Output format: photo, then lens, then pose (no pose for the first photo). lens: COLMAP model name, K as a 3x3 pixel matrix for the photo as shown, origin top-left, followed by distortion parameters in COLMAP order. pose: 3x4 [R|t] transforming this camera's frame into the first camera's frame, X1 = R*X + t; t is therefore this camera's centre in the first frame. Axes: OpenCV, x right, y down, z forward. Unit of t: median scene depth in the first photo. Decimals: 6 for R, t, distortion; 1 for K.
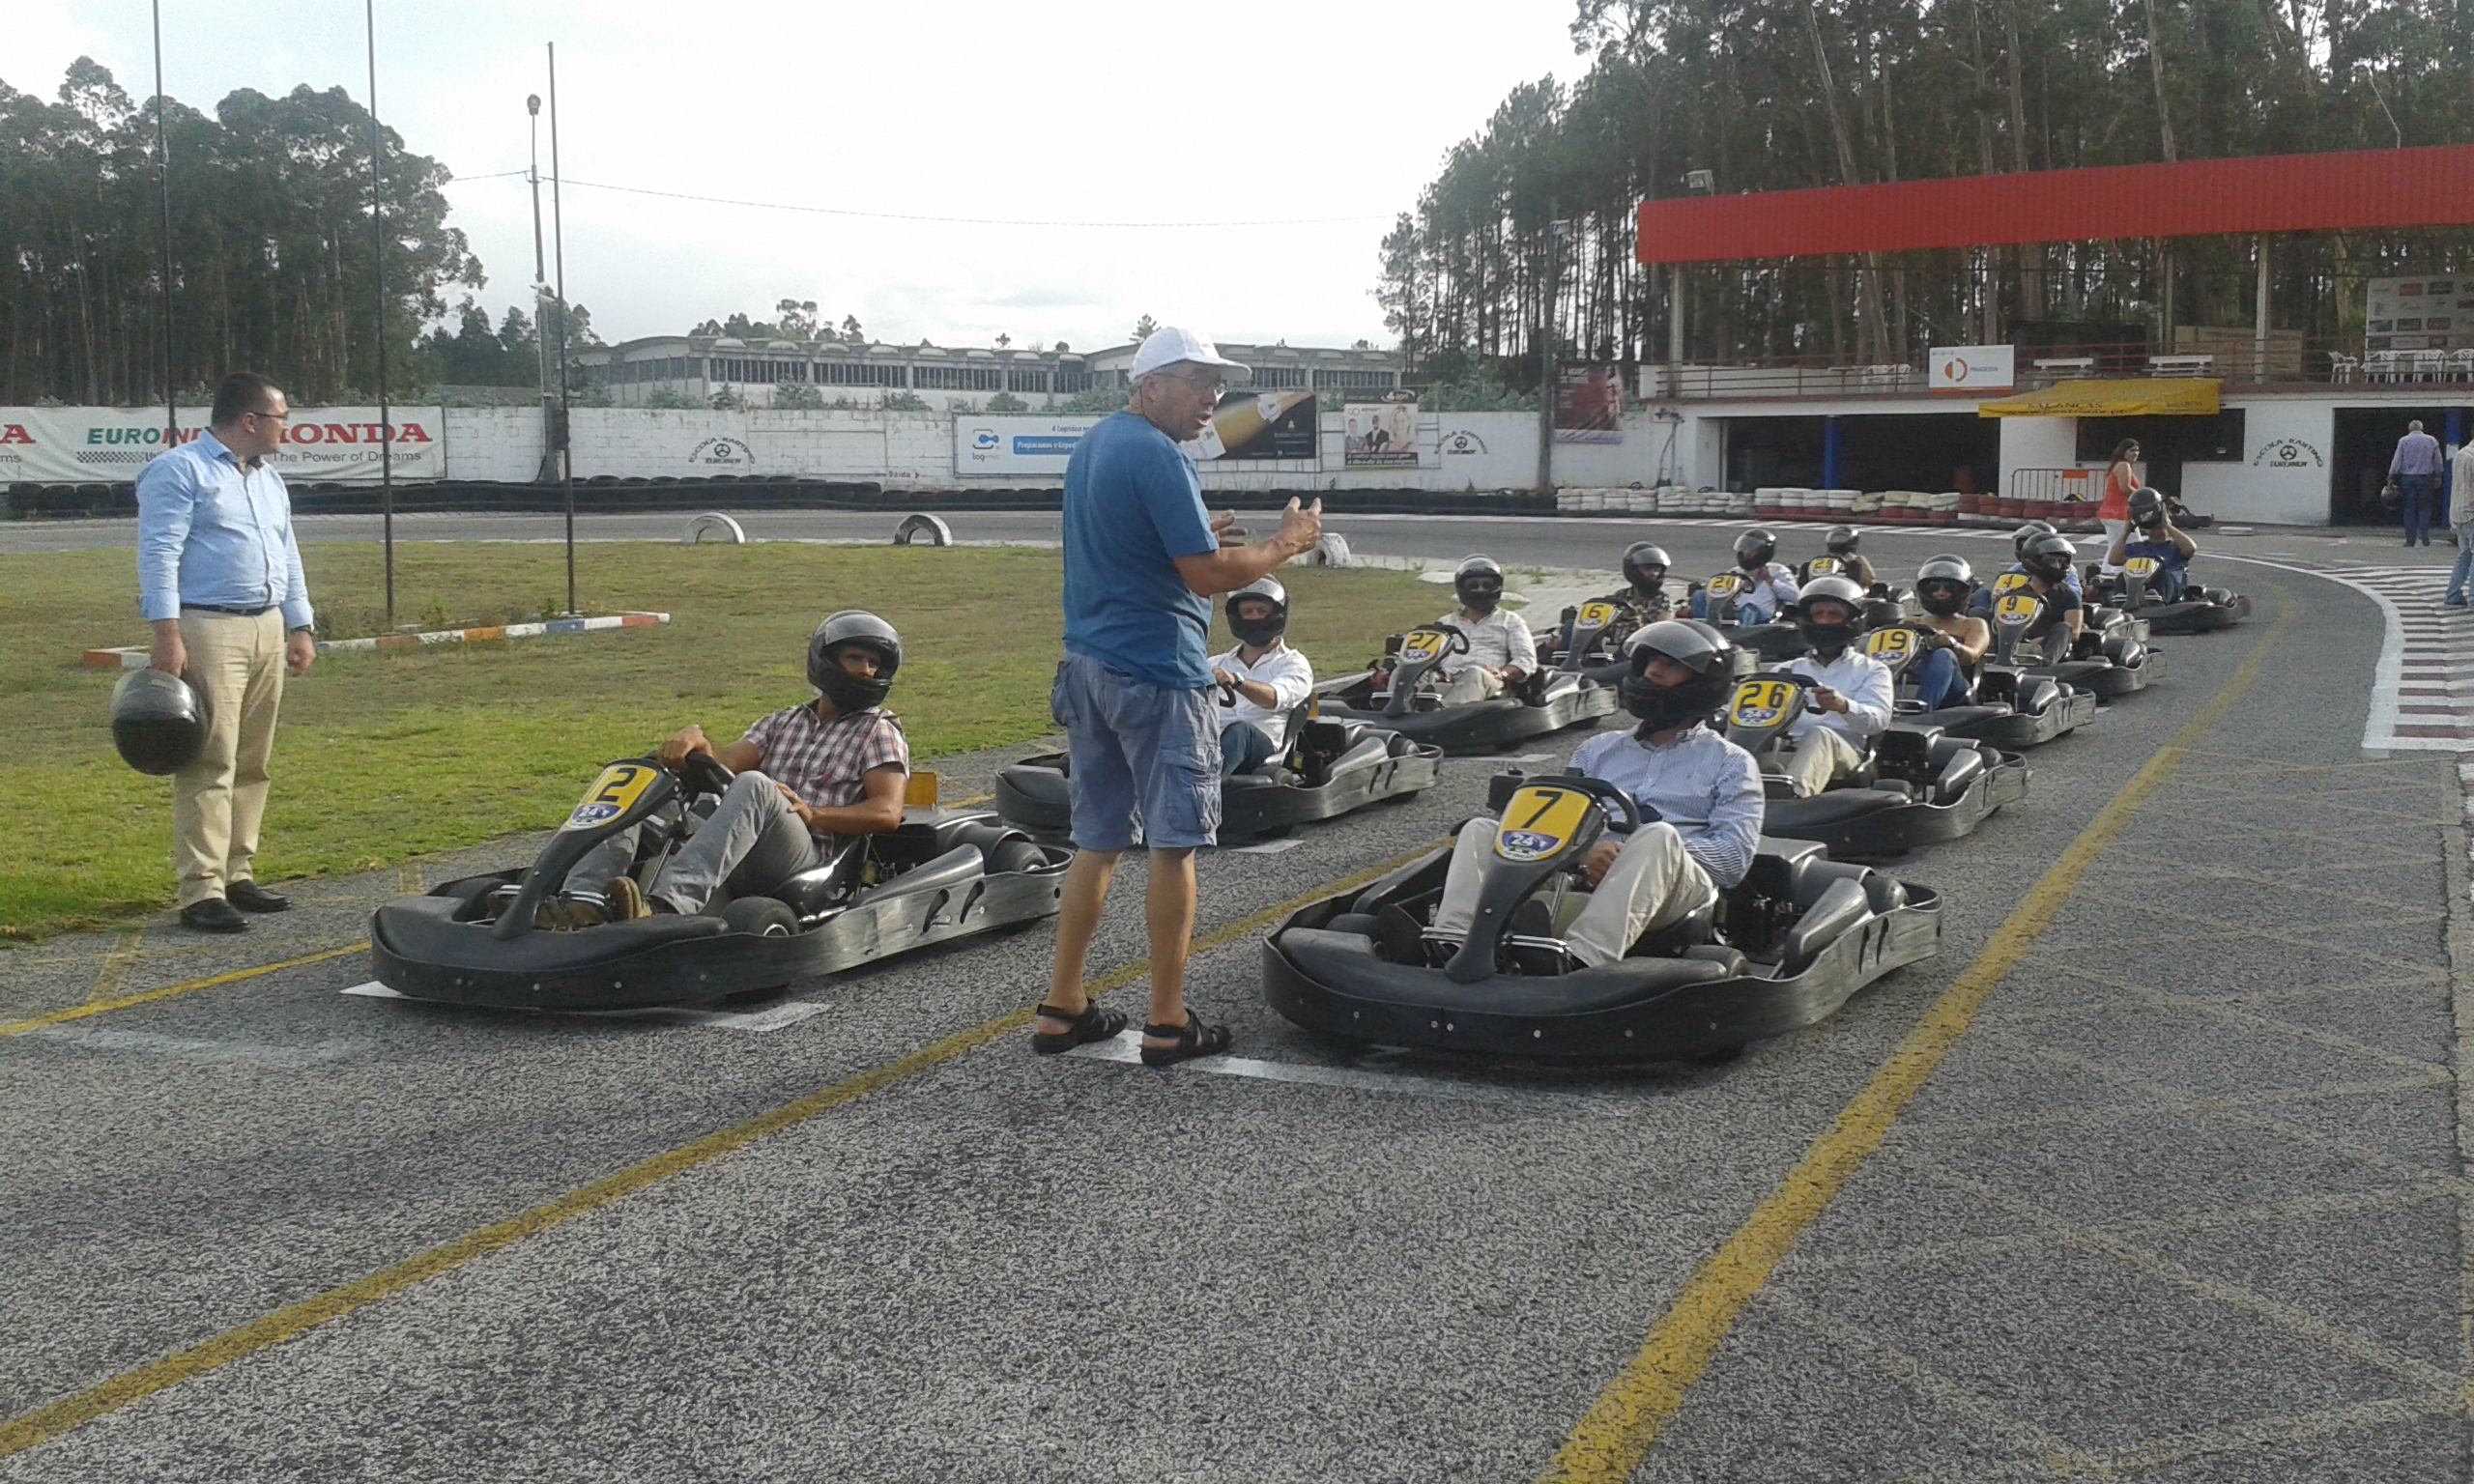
lens RADIAL K [[2419.0, 0, 1253.3], [0, 2419.0, 644.7], [0, 0, 1]] dist [0.232122, -0.578240]
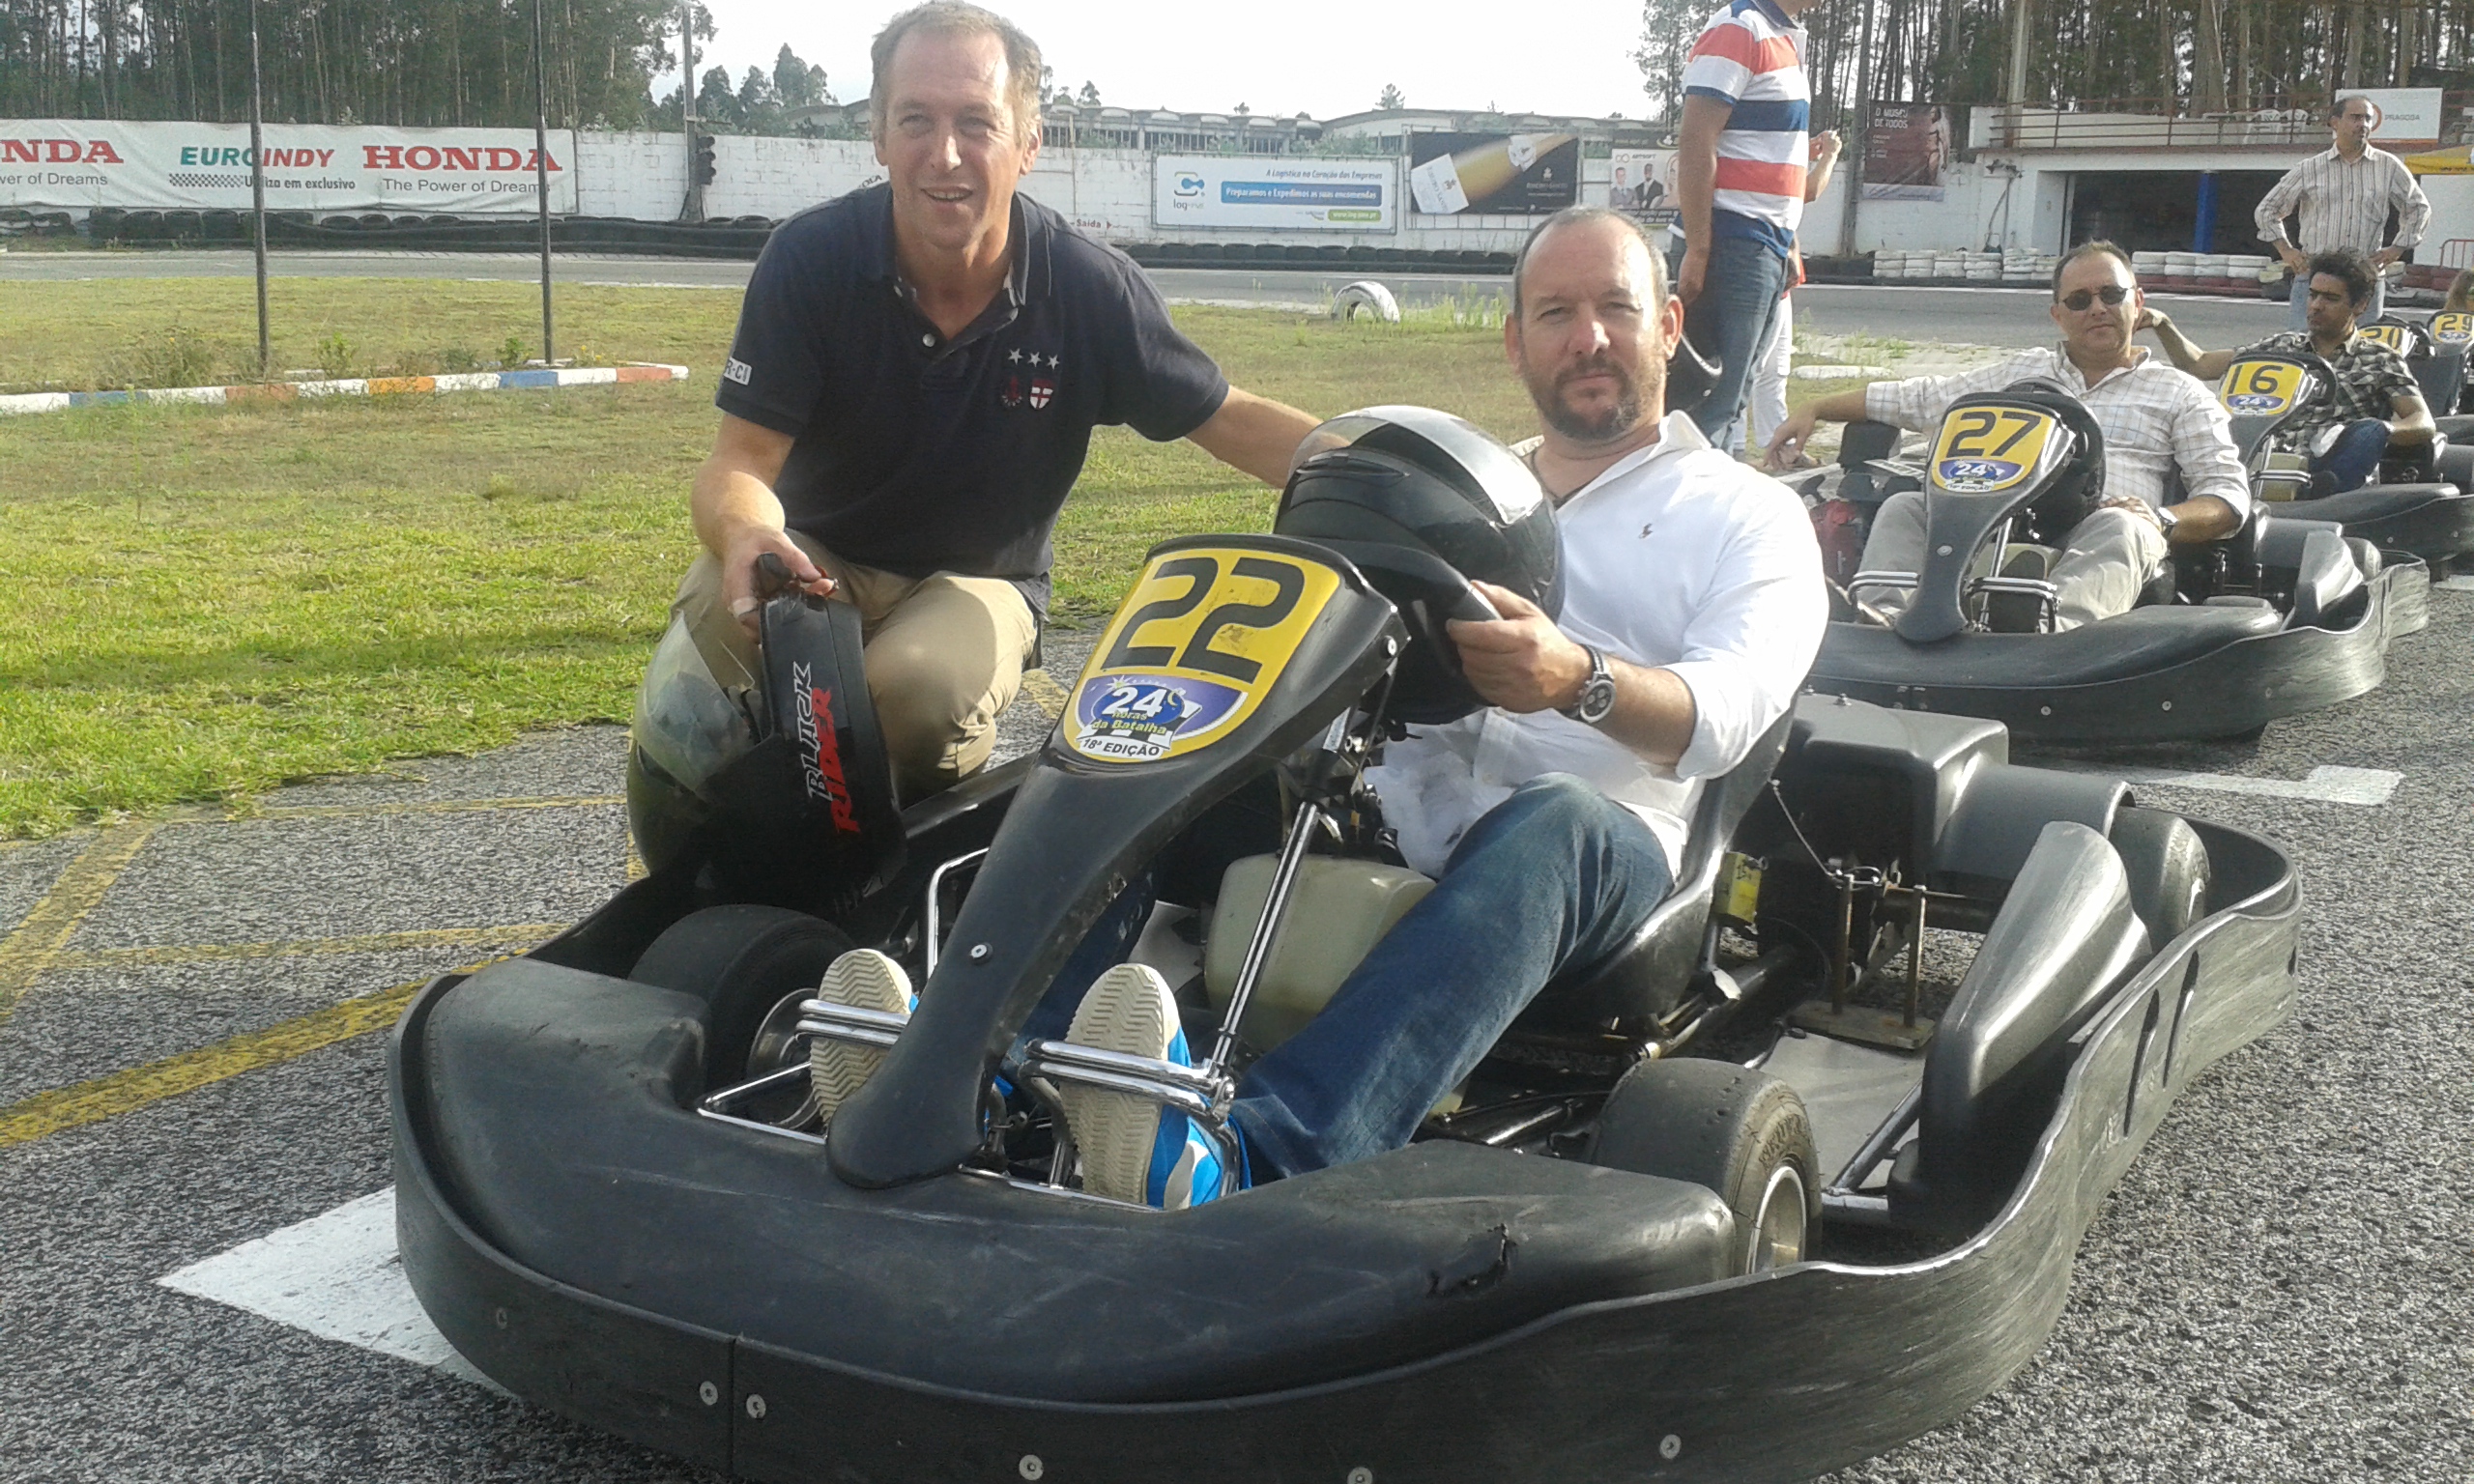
lens RADIAL K [[2393.6, 0, 1256.7], [0, 2393.6, 673.8], [0, 0, 1]] dist [0.228413, -0.582665]
pose [[0.995127, 0.037022, -0.091389, -0.001860], [-0.027614, 0.994386, 0.102142, -0.000137], [0.094658, -0.099121, 0.990563, 0.139394]]
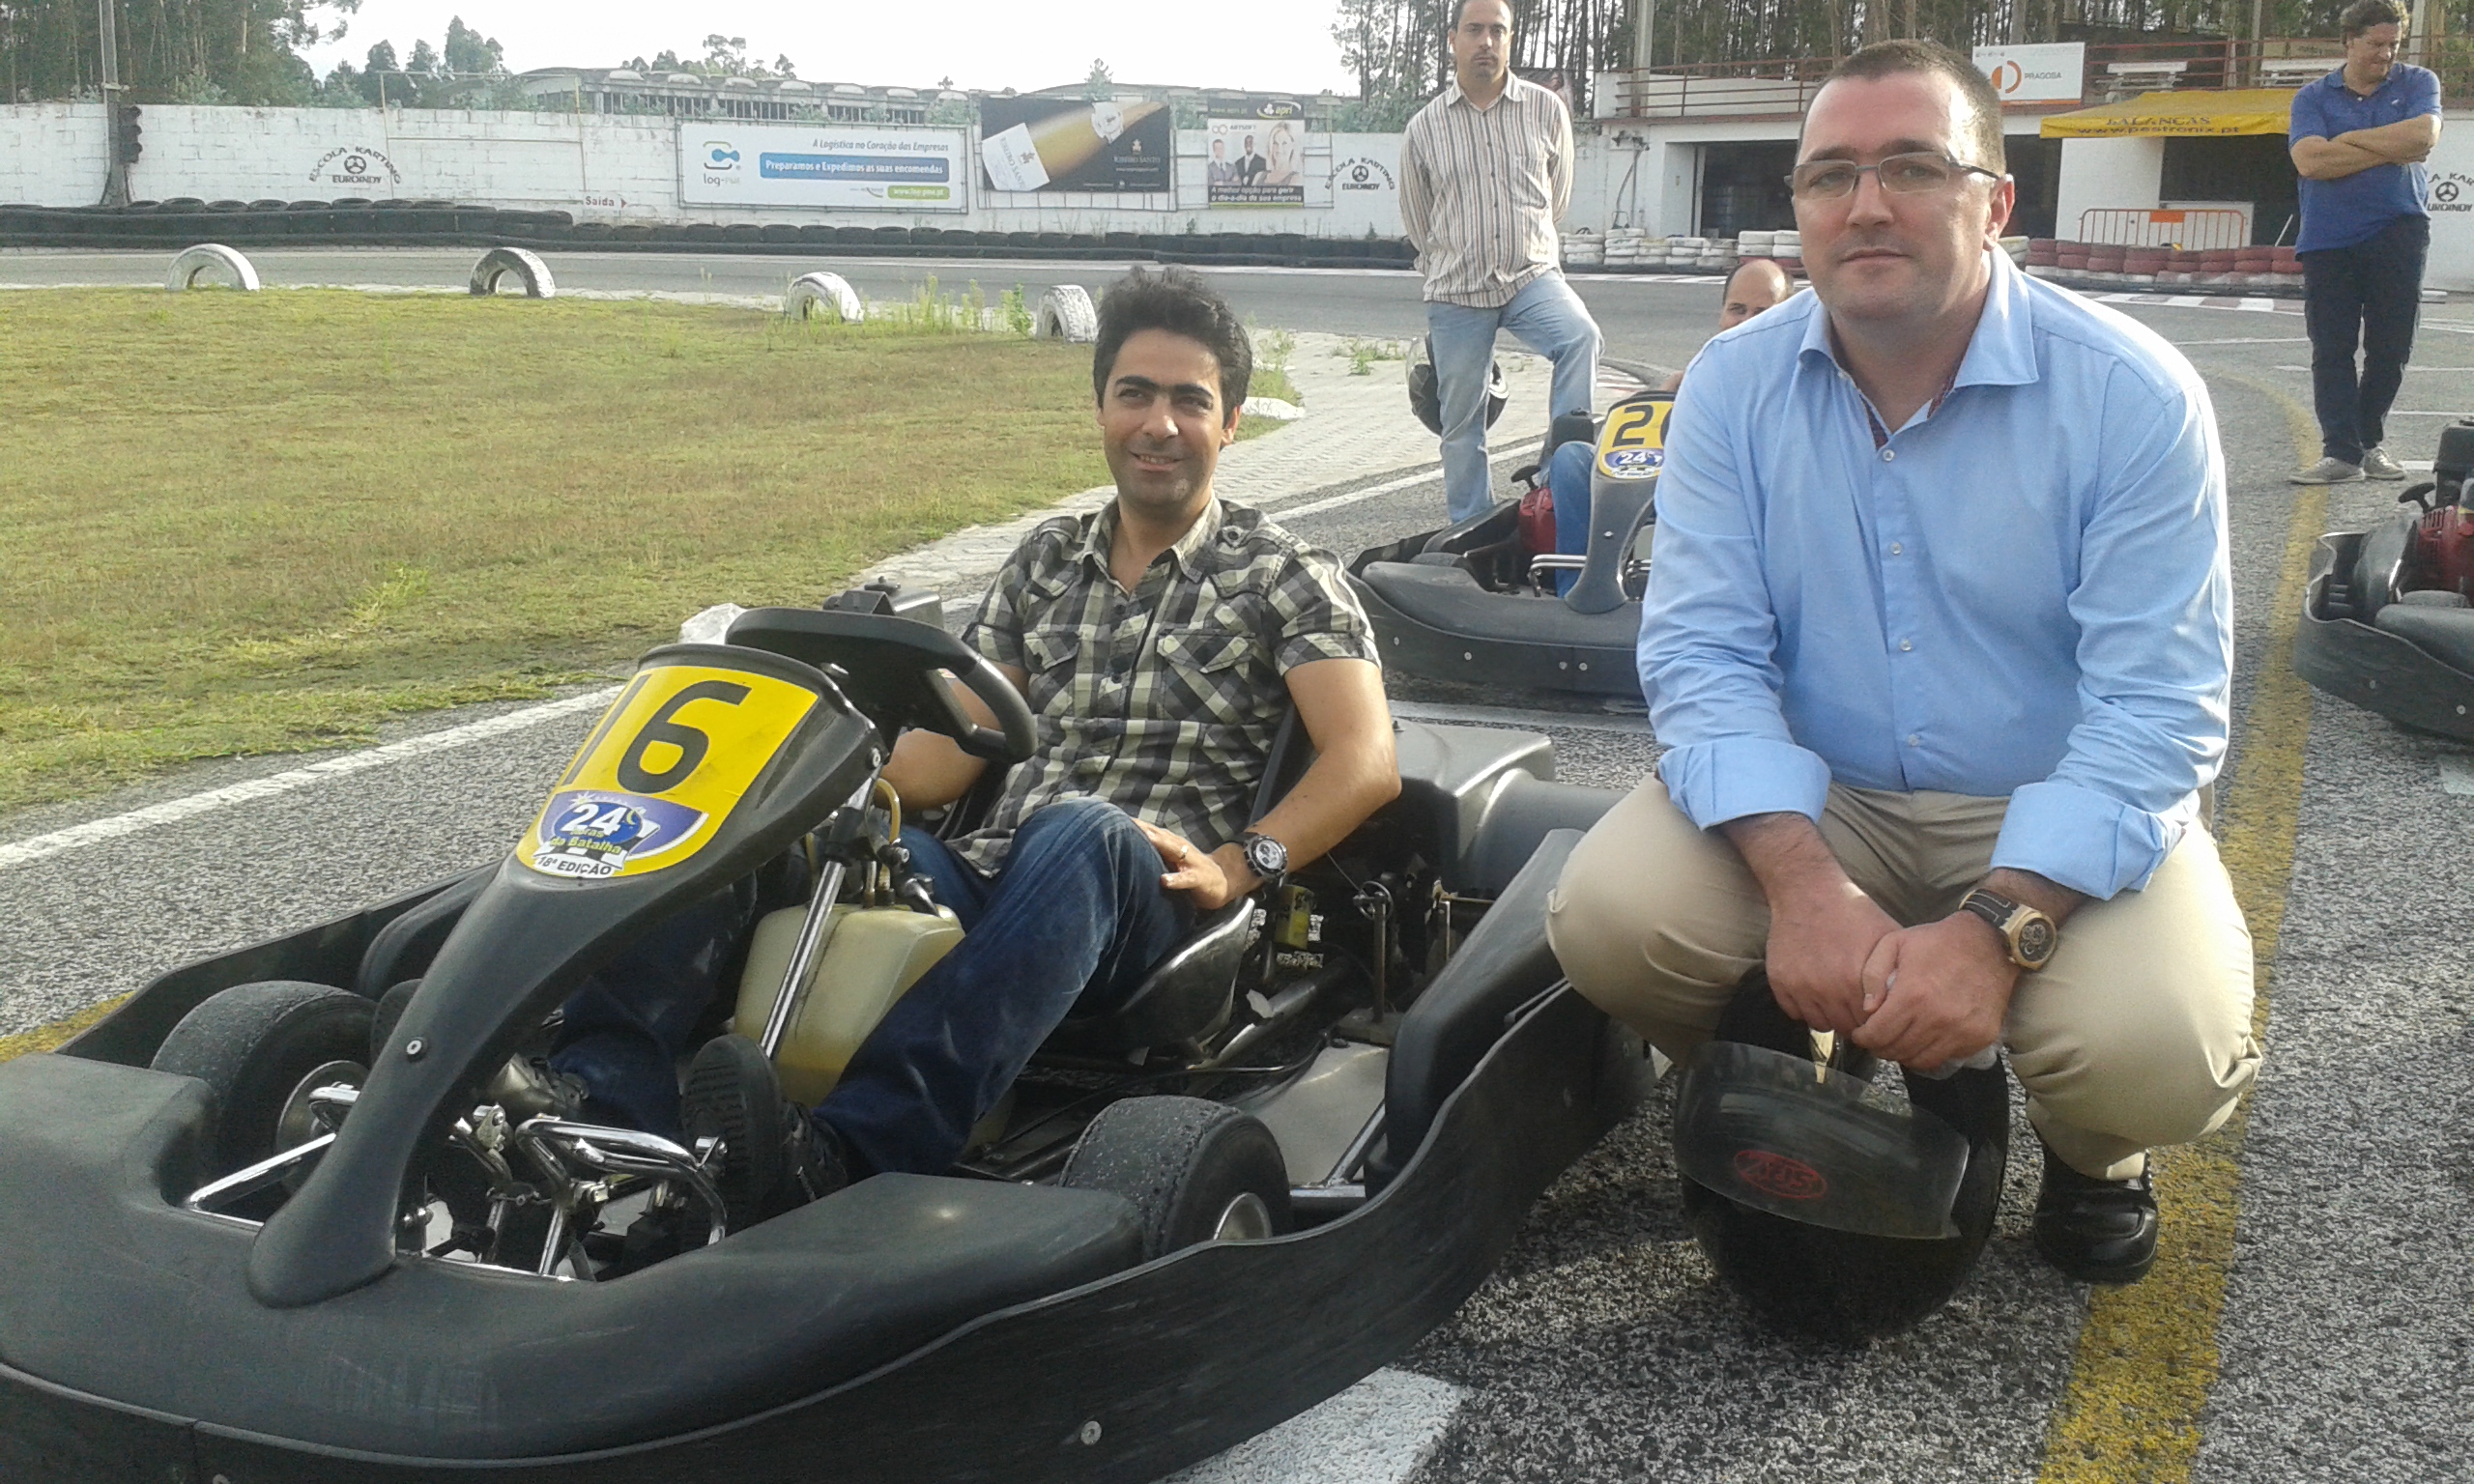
lens RADIAL K [[2385.6, 0, 1254.3], [0, 2385.6, 707.5], [0, 0, 1]] dist [0.225038, -0.545700]
pose [[0.999899, 0.007933, 0.011759, 0.047313], [-0.009316, 0.992405, 0.122662, -0.009103], [-0.010697, -0.122759, 0.992379, 0.234860]]
